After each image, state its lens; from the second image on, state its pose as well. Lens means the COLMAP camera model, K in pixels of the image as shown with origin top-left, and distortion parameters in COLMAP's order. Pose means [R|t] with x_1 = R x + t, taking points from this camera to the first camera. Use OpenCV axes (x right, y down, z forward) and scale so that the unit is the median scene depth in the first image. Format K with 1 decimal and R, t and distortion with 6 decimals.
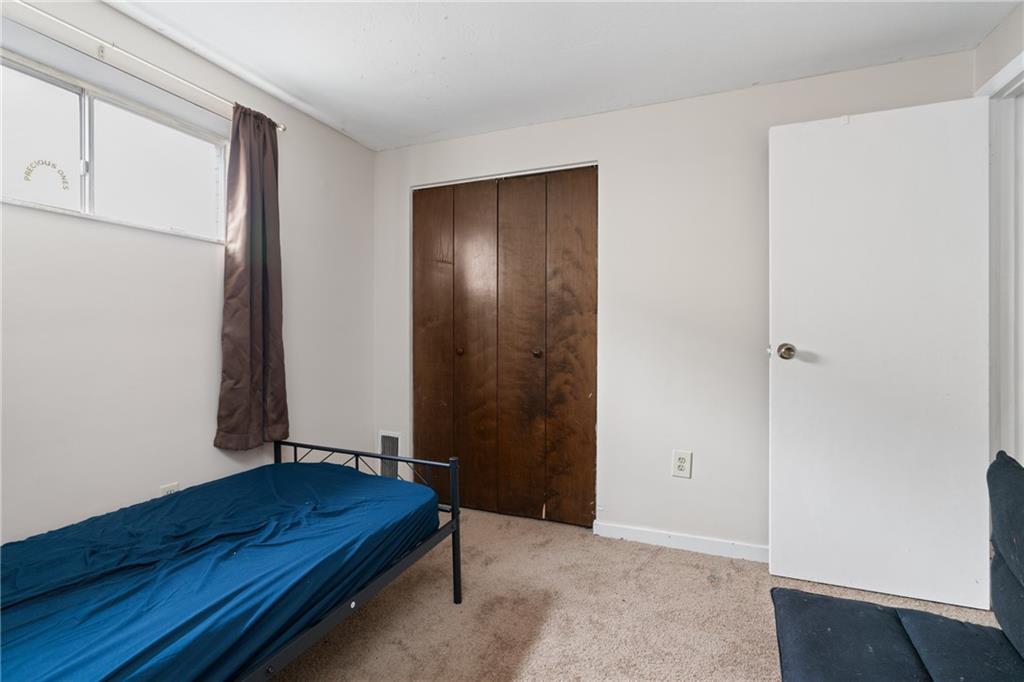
lens RADIAL K [[465.4, 0, 511.7], [0, 465.4, 336.4], [0, 0, 1]] dist [-0.000606, -0.000045]
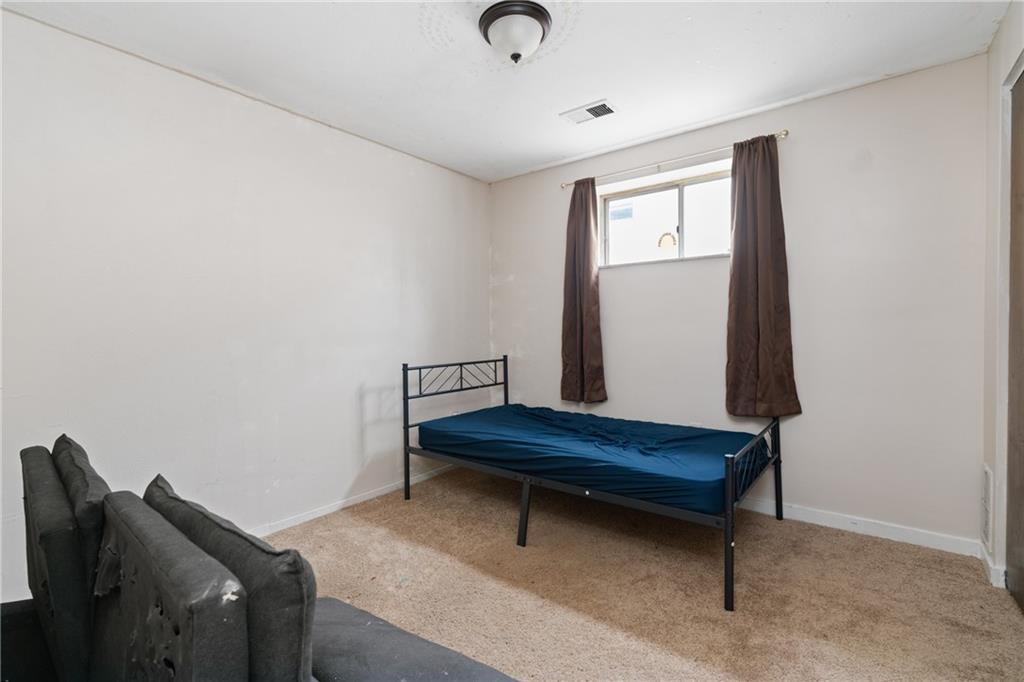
lens RADIAL K [[465.4, 0, 512.3], [0, 465.4, 339.6], [0, 0, 1]] dist [-0.000606, -0.000045]
pose [[-0.293640, 0.019934, -0.955708, 0.987892], [0.007238, 0.999800, 0.018629, 0.008813], [0.955889, -0.001447, -0.293725, 0.953428]]
